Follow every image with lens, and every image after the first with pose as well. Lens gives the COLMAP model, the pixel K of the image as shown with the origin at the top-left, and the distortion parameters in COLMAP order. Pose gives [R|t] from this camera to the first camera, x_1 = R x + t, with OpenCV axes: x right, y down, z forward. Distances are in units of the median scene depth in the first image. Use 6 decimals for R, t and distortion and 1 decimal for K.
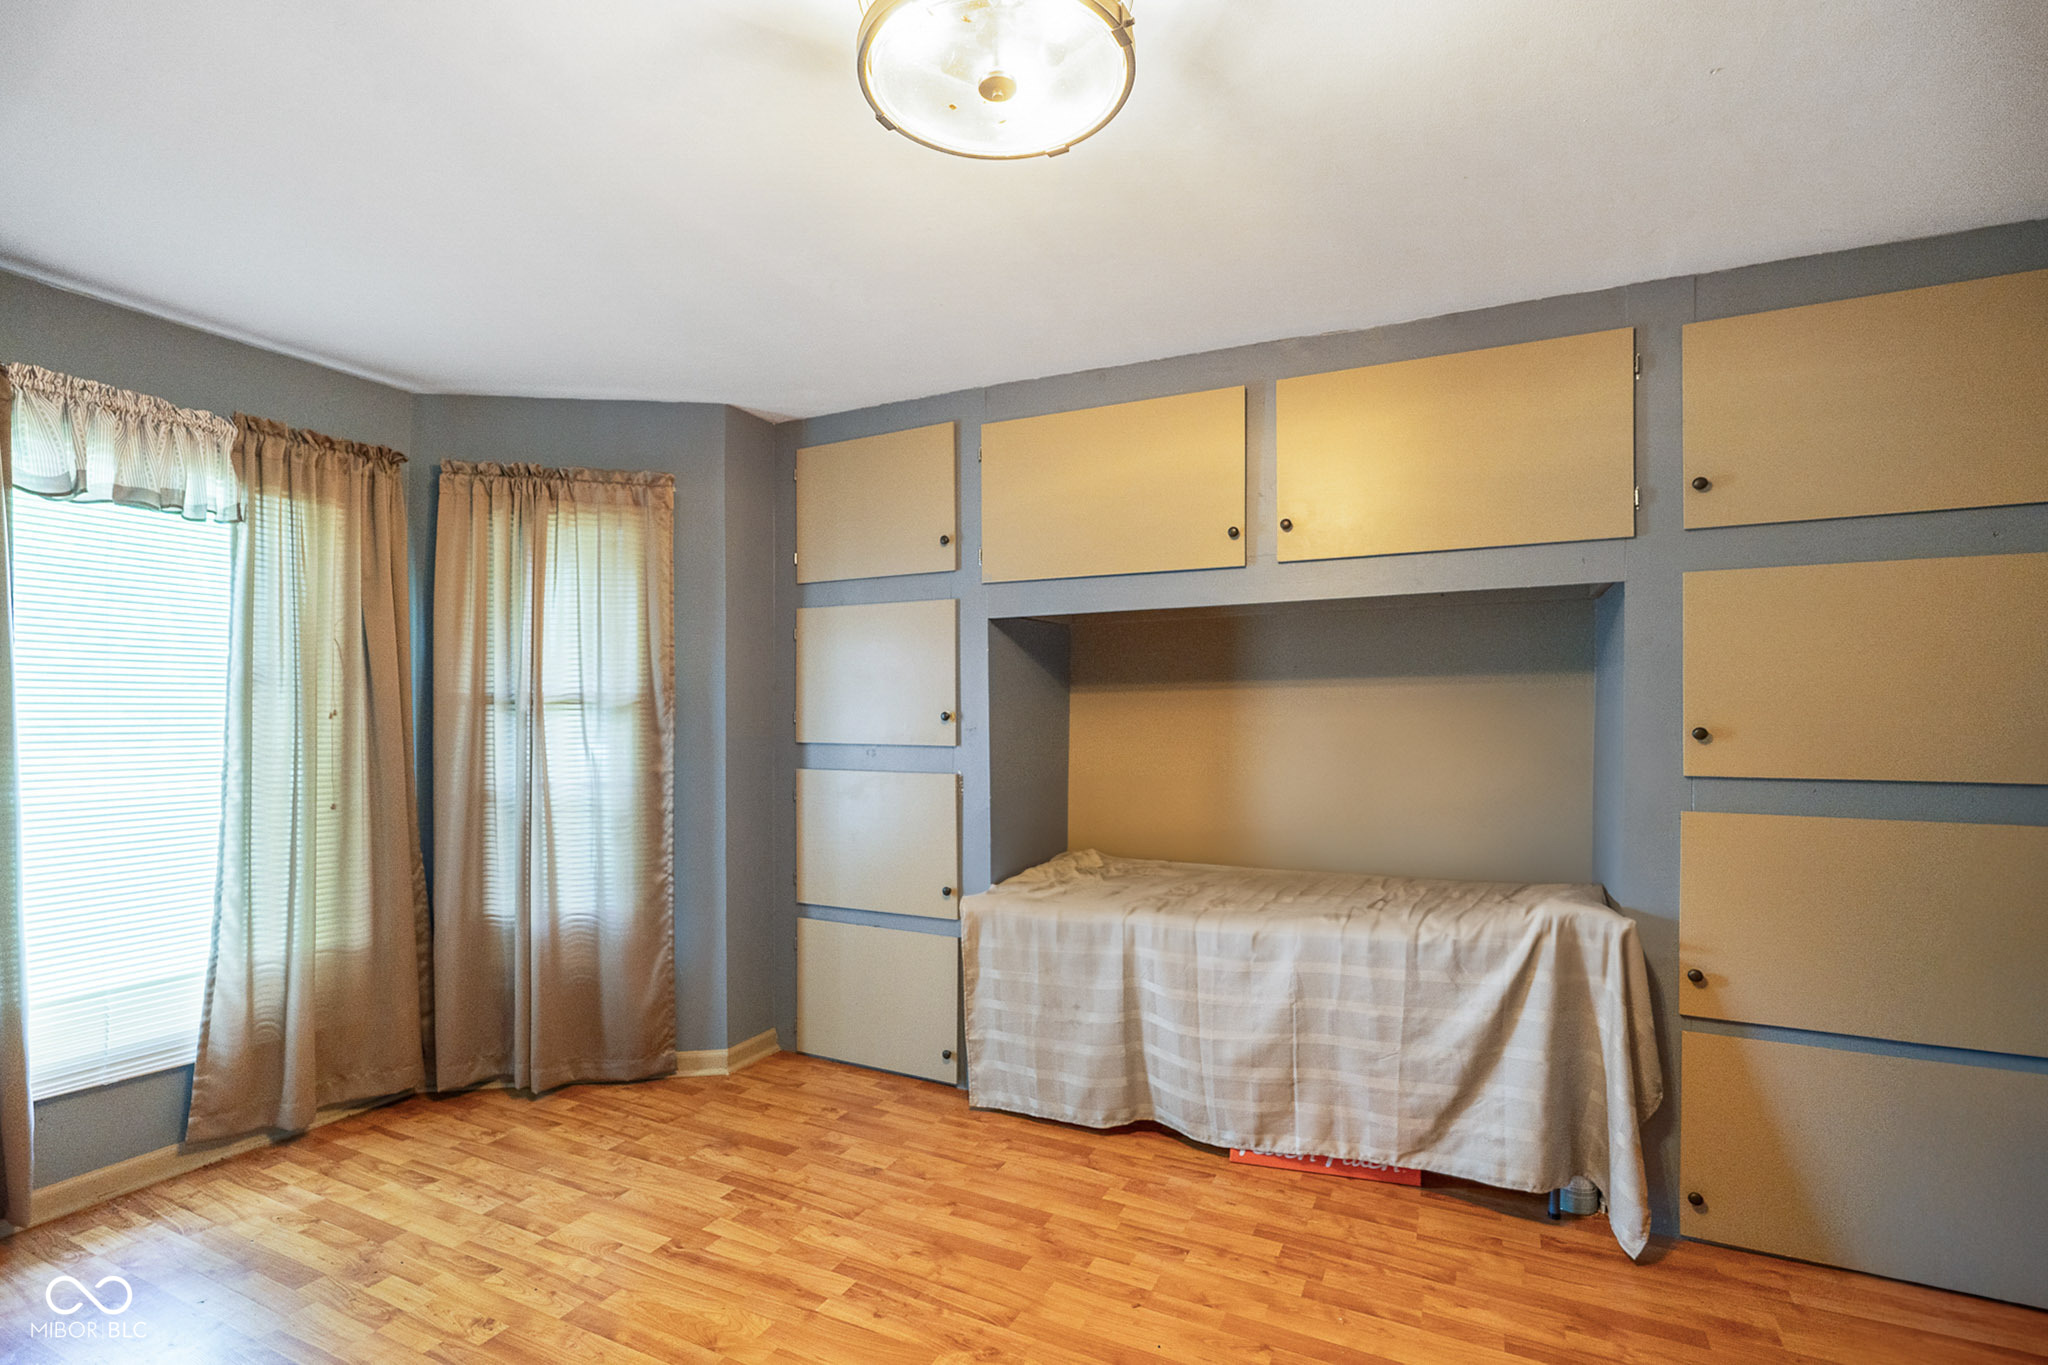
lens RADIAL K [[913.9, 0, 1024.2], [0, 913.9, 729.0], [0, 0, 1]] dist [0.001784, 0.000020]
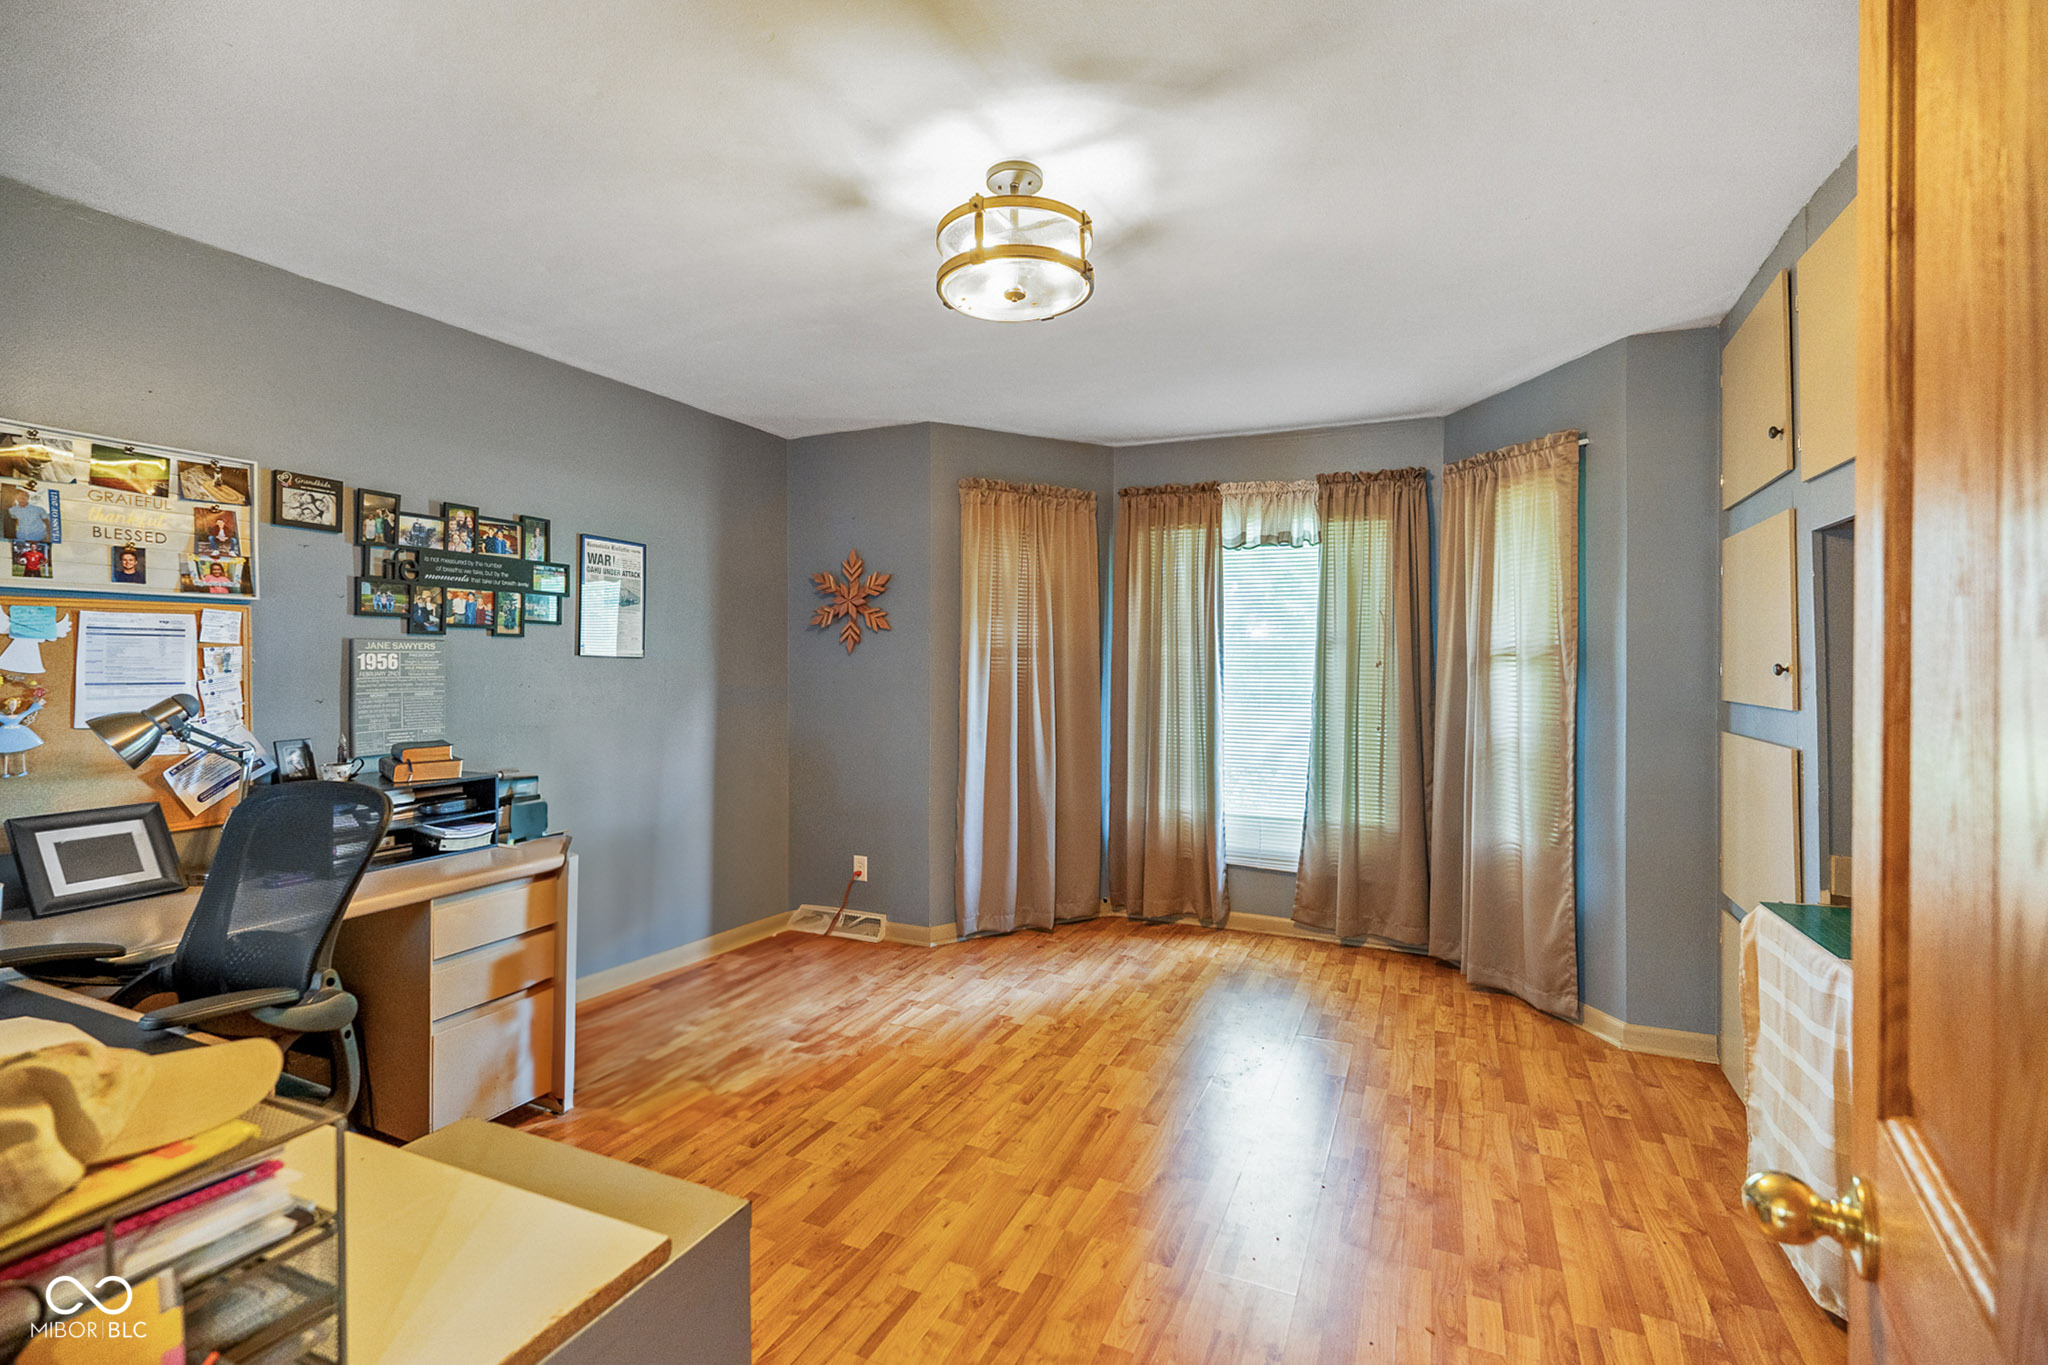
lens RADIAL K [[948.1, 0, 1019.8], [0, 948.1, 677.7], [0, 0, 1]] dist [0.001040, -0.000153]
pose [[0.029632, 0.017342, -0.999410, 0.749903], [-0.024338, 0.999566, 0.016623, -0.005144], [0.999265, 0.023831, 0.030042, 0.412355]]
